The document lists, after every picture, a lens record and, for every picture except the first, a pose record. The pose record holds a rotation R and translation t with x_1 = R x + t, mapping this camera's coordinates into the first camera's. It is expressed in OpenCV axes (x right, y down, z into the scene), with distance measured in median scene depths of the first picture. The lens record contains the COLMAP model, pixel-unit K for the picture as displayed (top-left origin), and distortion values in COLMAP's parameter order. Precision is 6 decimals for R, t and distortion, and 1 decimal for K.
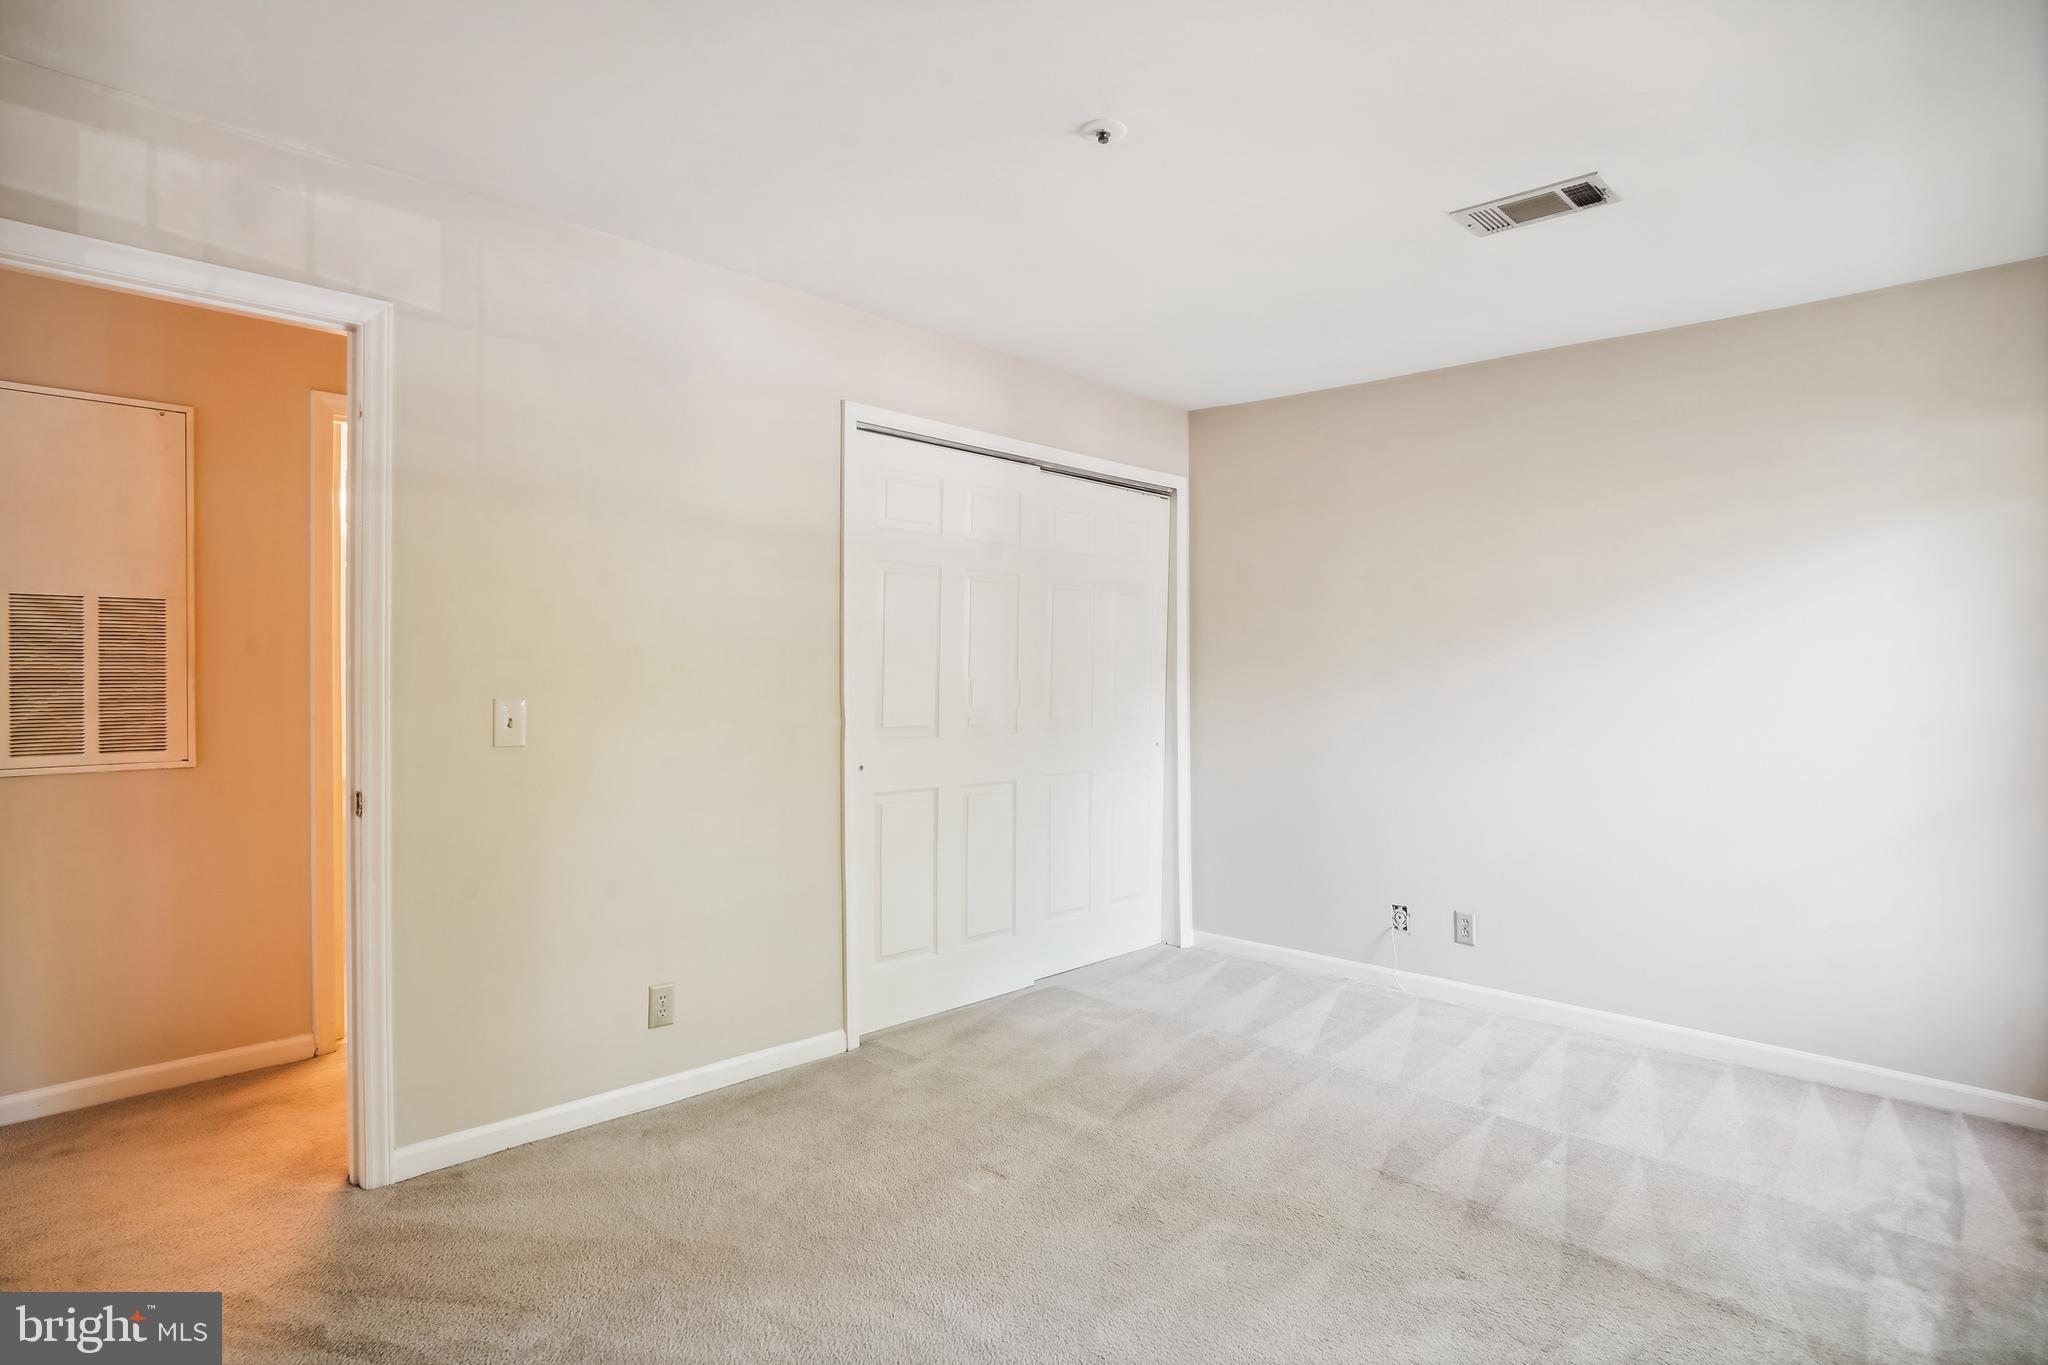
lens RADIAL K [[1147.9, 0, 1022.5], [0, 1147.9, 656.6], [0, 0, 1]] dist [0.005309, 0.001625]
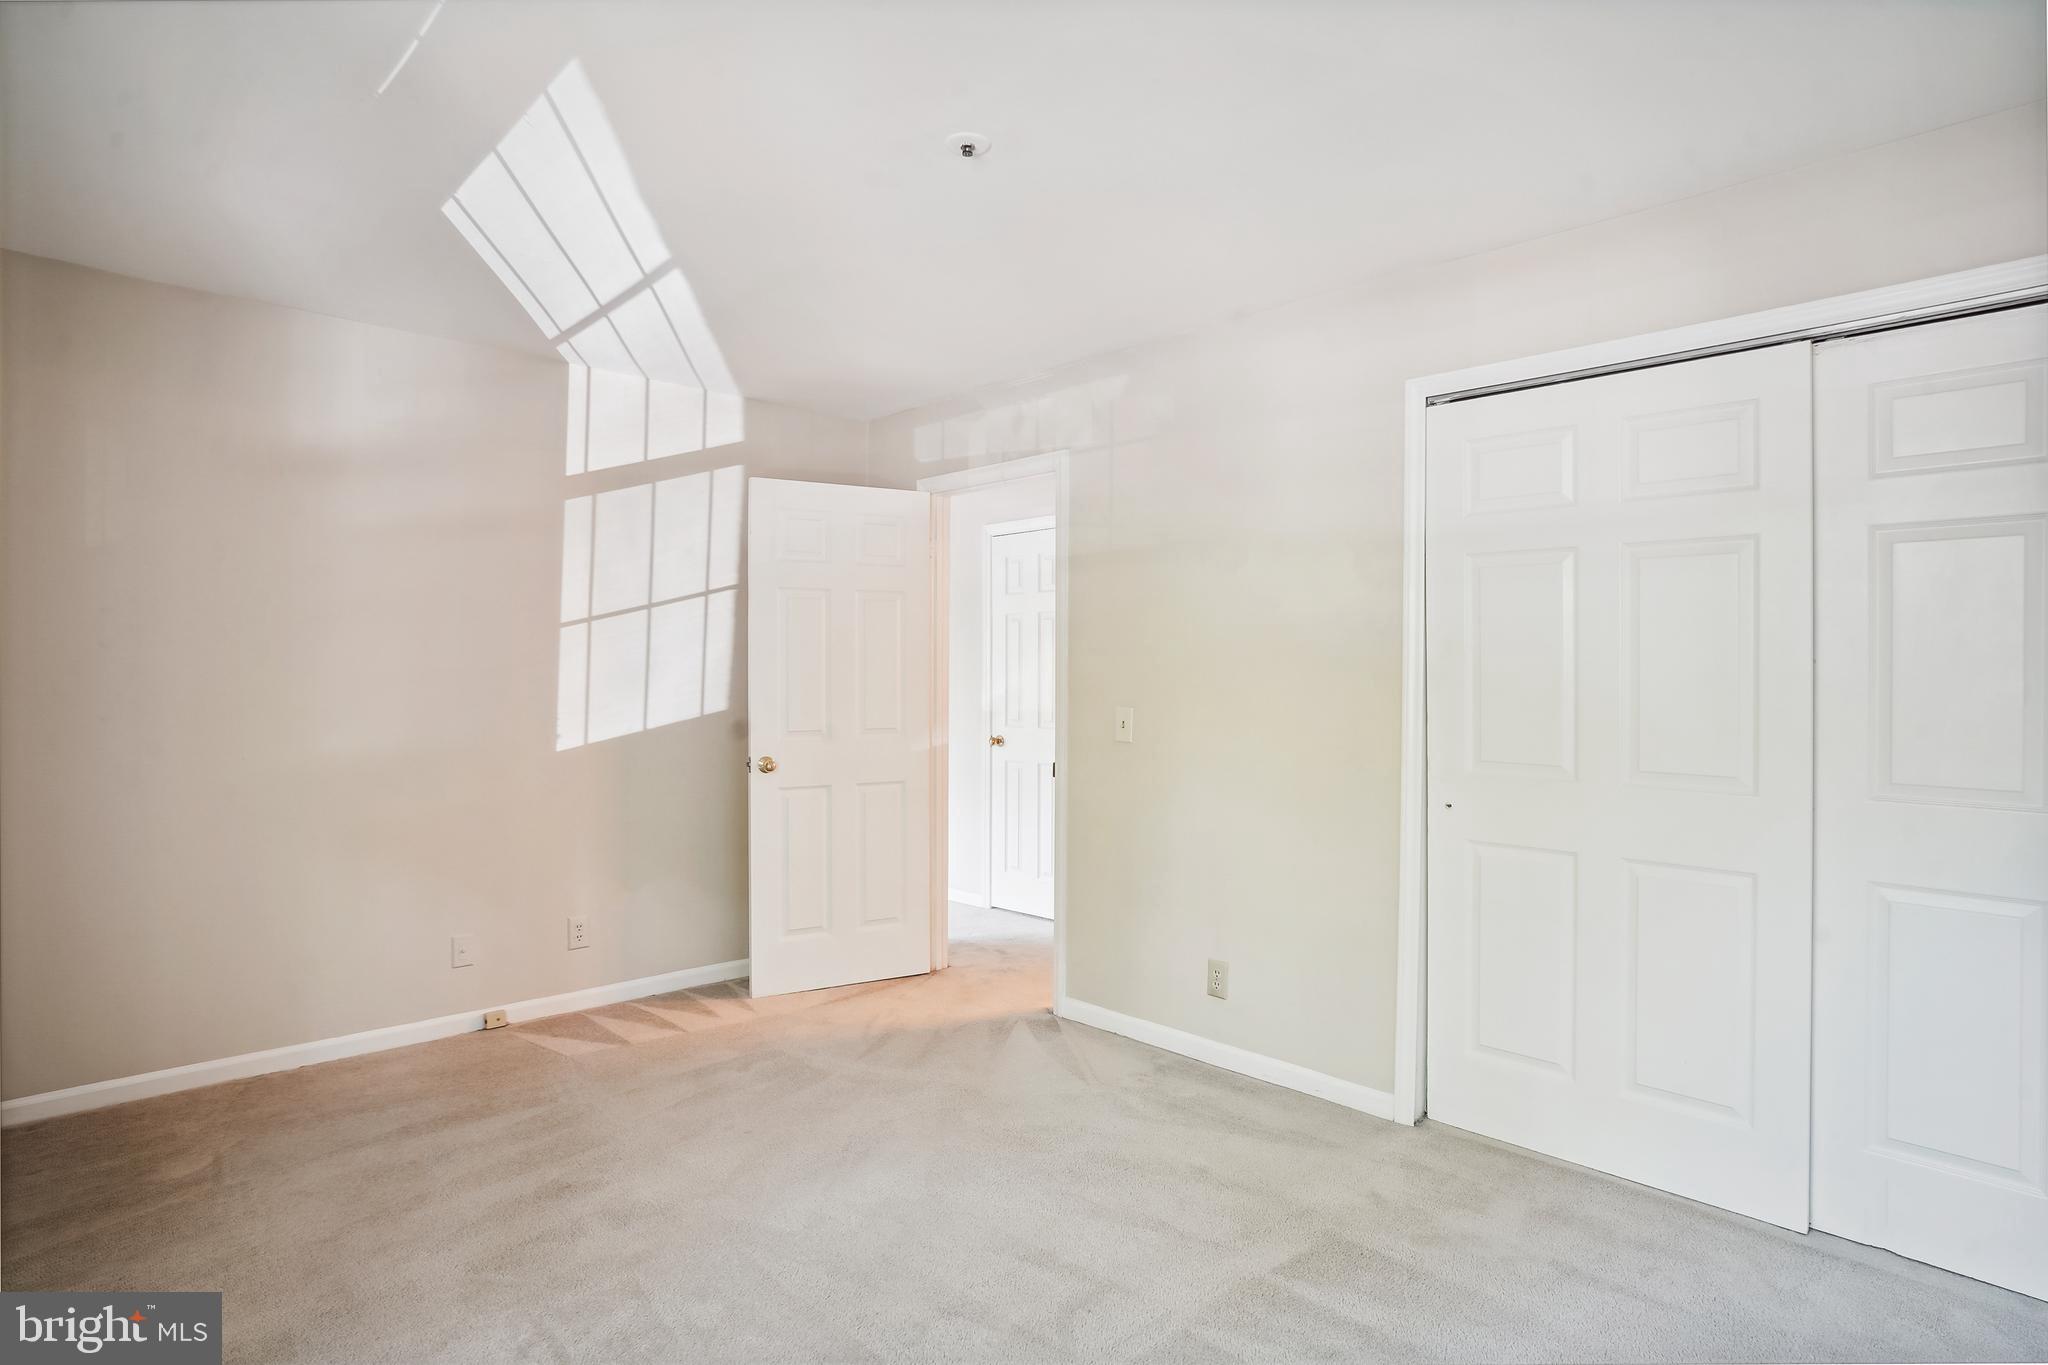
lens RADIAL K [[1104.2, 0, 1029.7], [0, 1104.2, 677.3], [0, 0, 1]] dist [-0.004148, 0.000650]
pose [[-0.043327, -0.012780, -0.998979, 0.701340], [-0.000721, 0.999918, -0.012760, 0.014321], [0.999061, 0.000167, -0.043333, 0.757998]]
